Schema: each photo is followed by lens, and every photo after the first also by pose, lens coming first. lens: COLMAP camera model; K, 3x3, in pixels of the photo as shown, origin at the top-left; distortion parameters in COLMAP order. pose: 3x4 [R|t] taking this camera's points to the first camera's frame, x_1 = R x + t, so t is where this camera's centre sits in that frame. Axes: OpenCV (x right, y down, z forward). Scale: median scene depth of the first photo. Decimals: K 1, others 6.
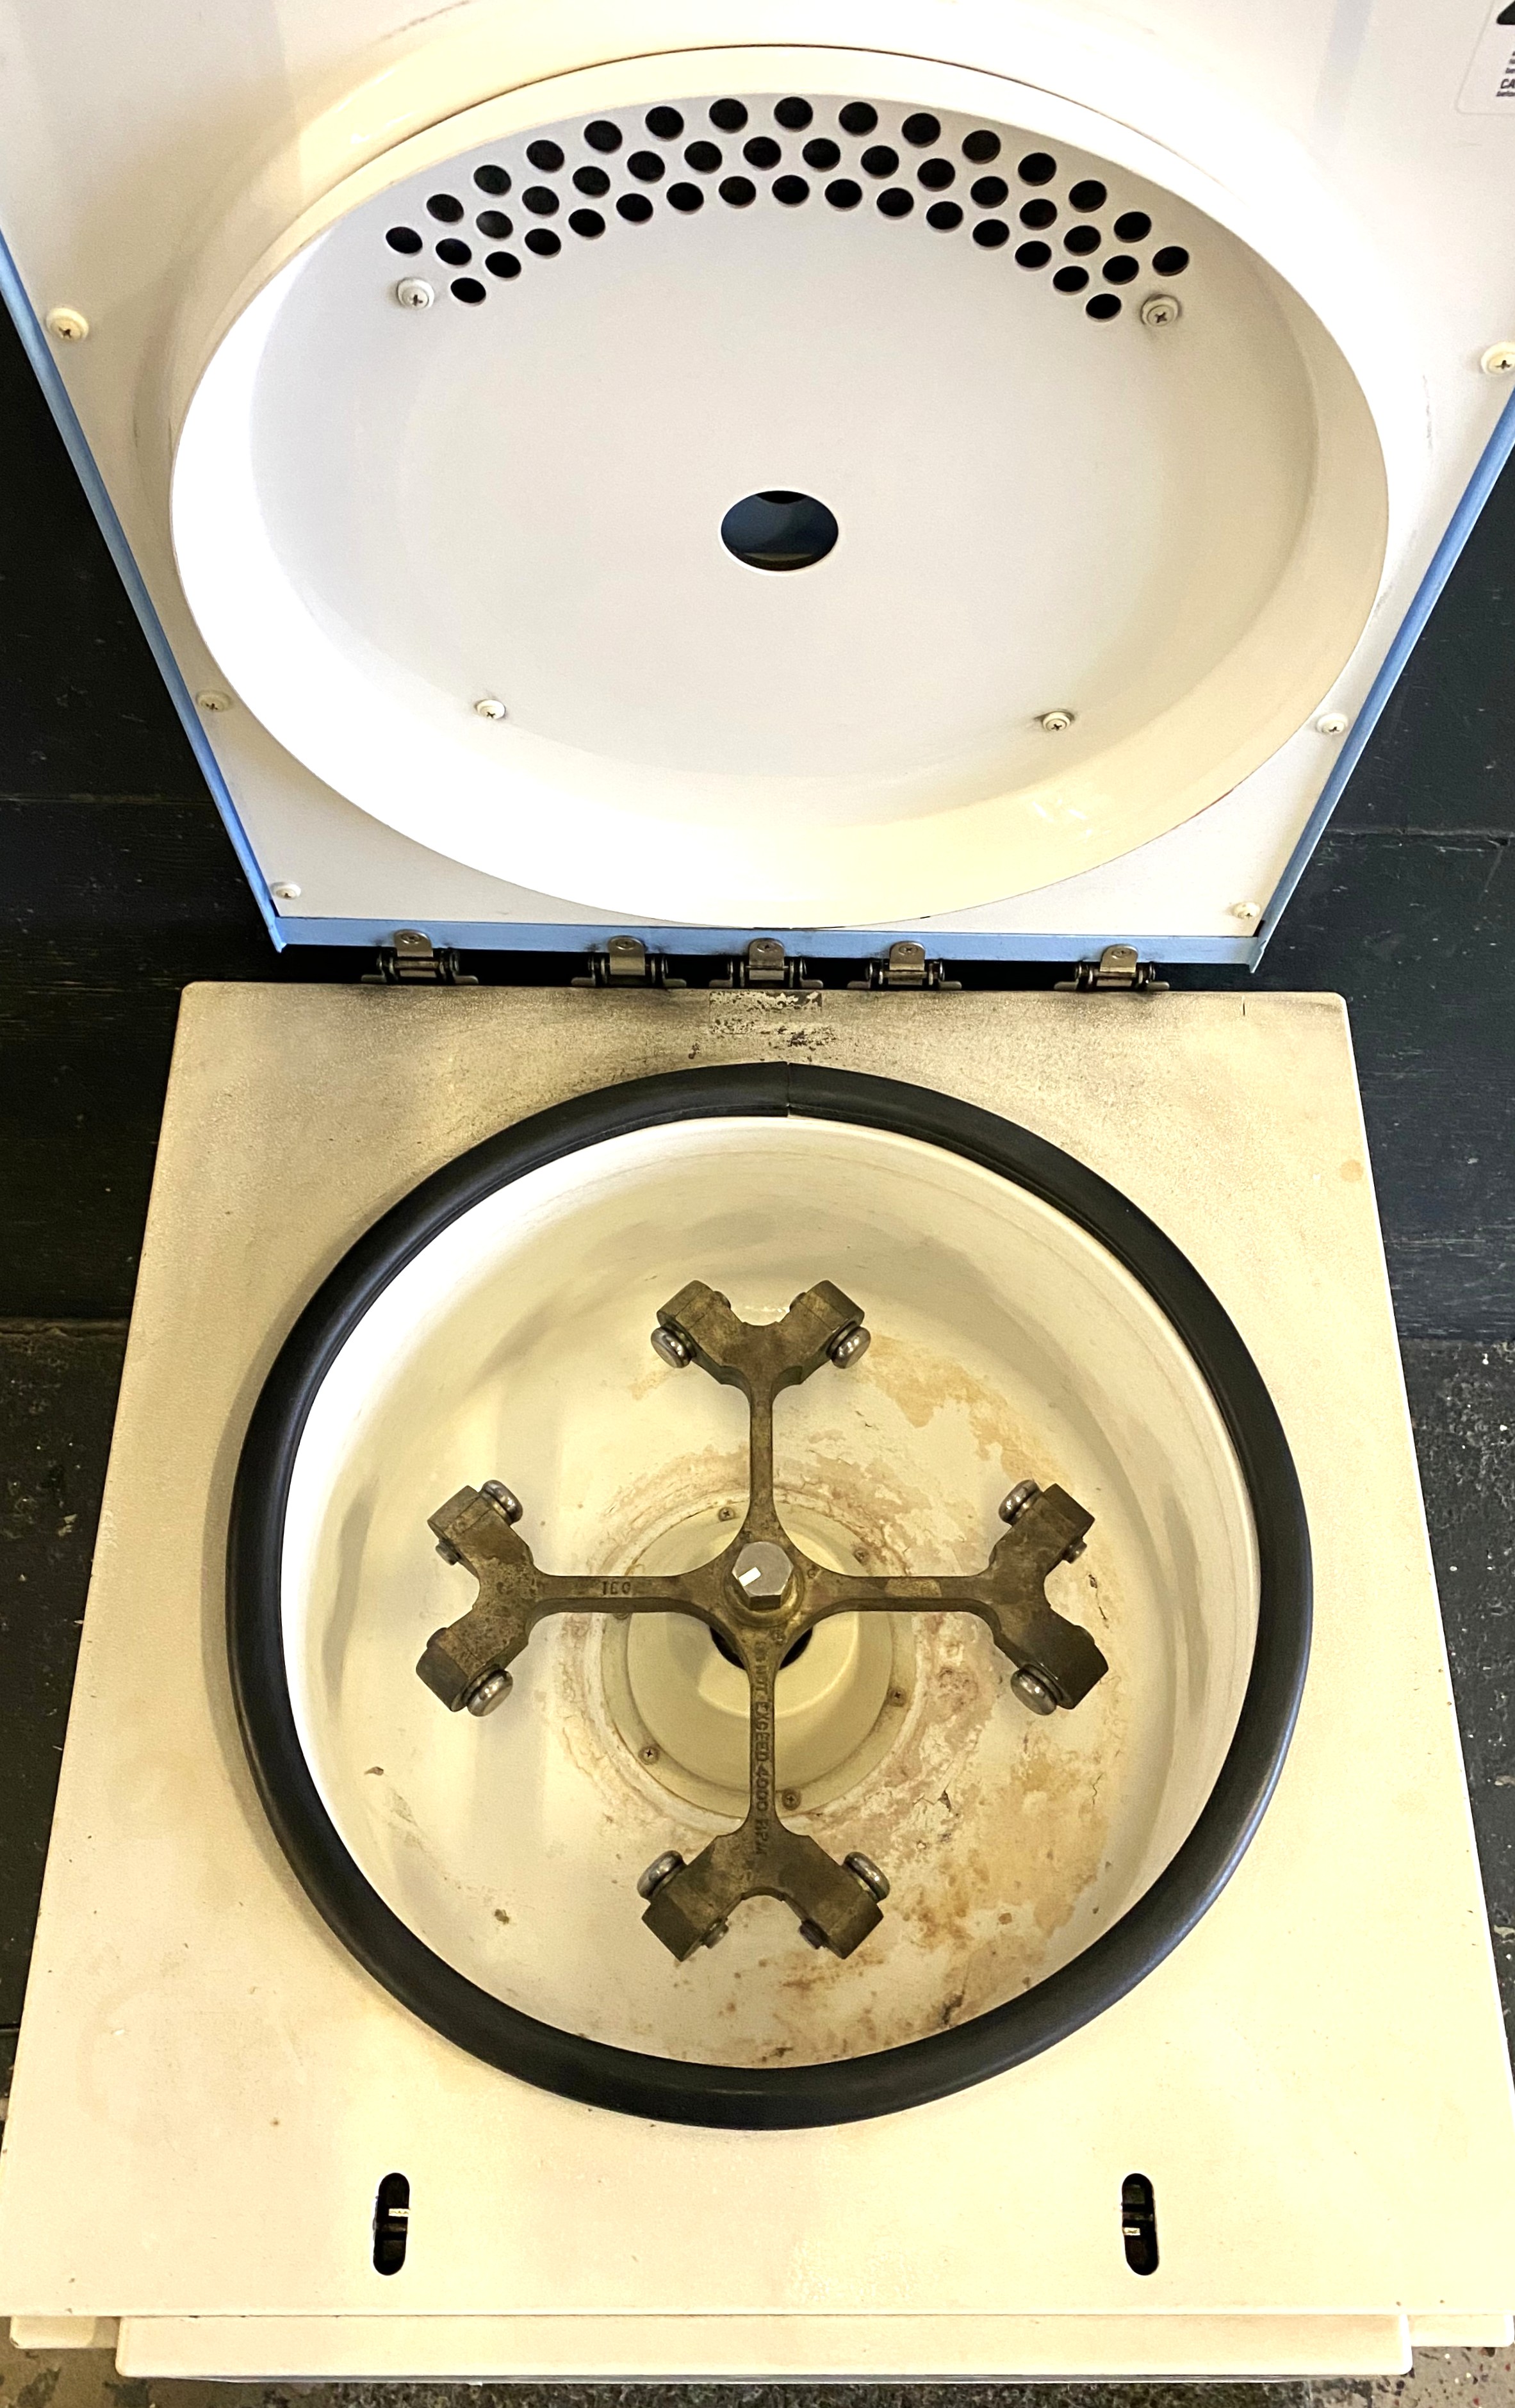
lens RADIAL K [[1797.8, 0, 758.1], [0, 1797.8, 1198.3], [0, 0, 1]] dist [-0.000863, -0.000850]
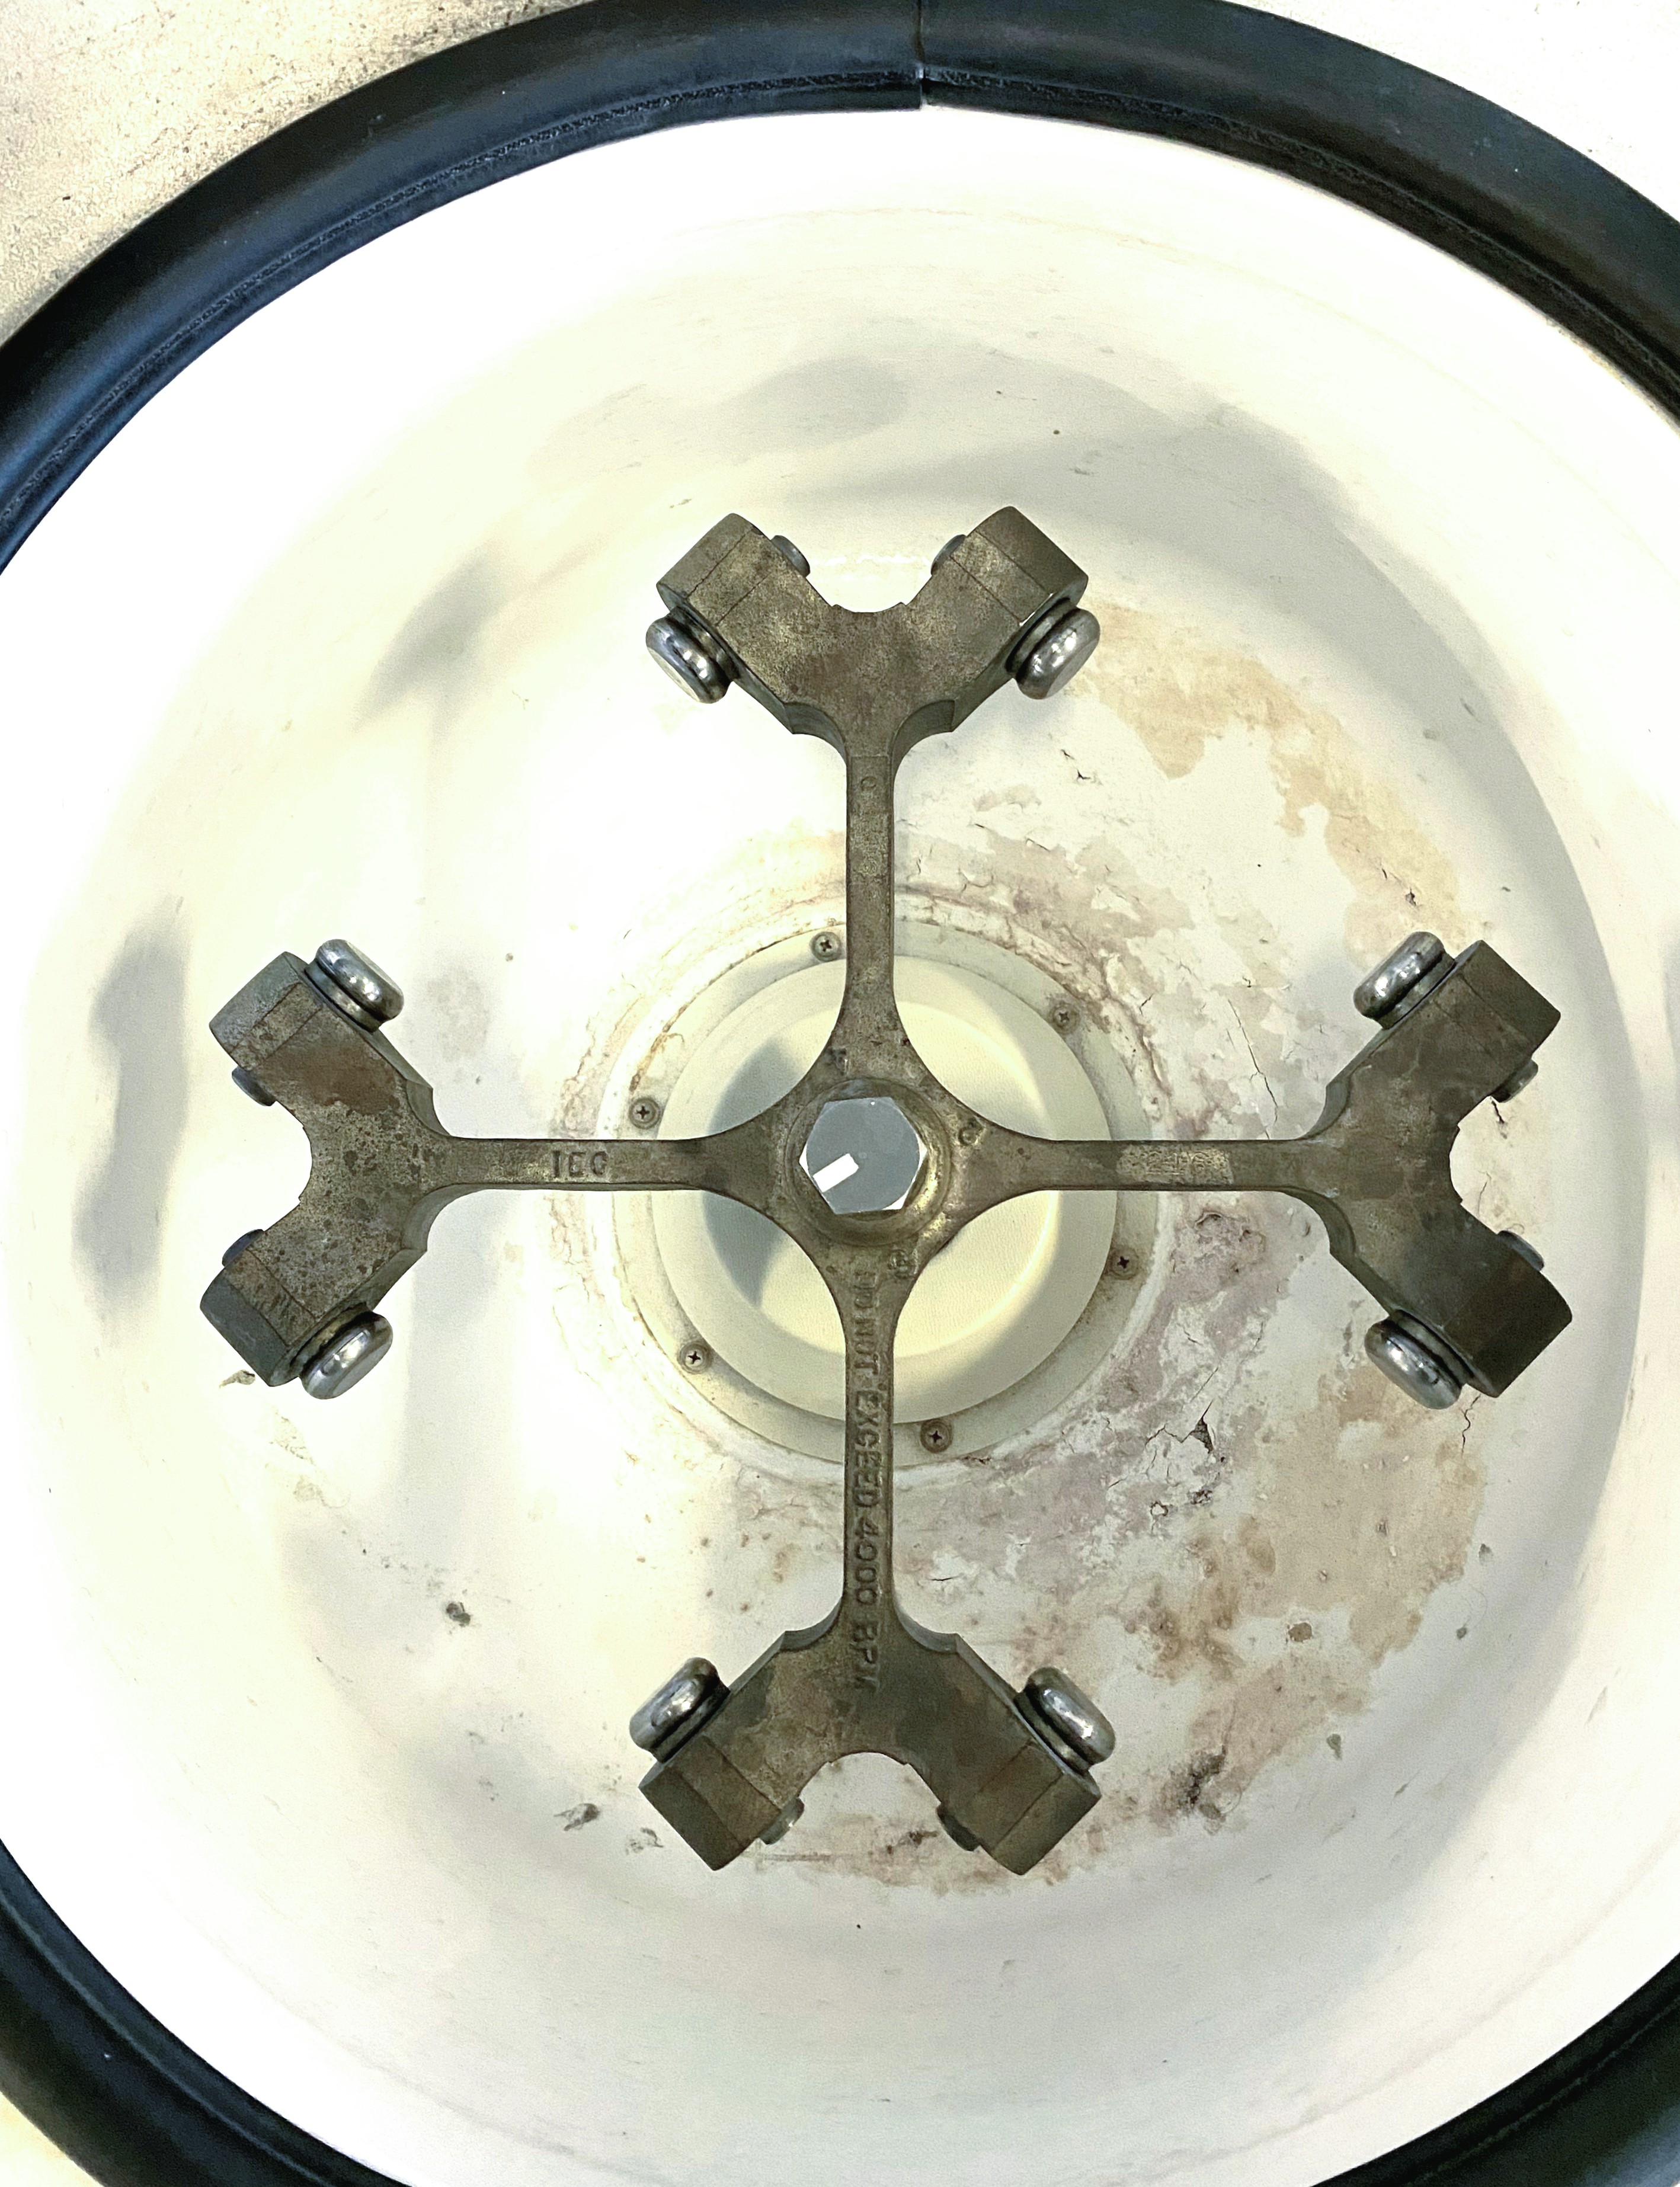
lens RADIAL K [[1838.8, 0, 816.0], [0, 1838.8, 1083.8], [0, 0, 1]] dist [0.050199, -0.037074]
pose [[0.997670, 0.000670, -0.068215, 0.020731], [0.023708, 0.934219, 0.355910, 0.013282], [0.063966, -0.356698, 0.932027, 0.494573]]
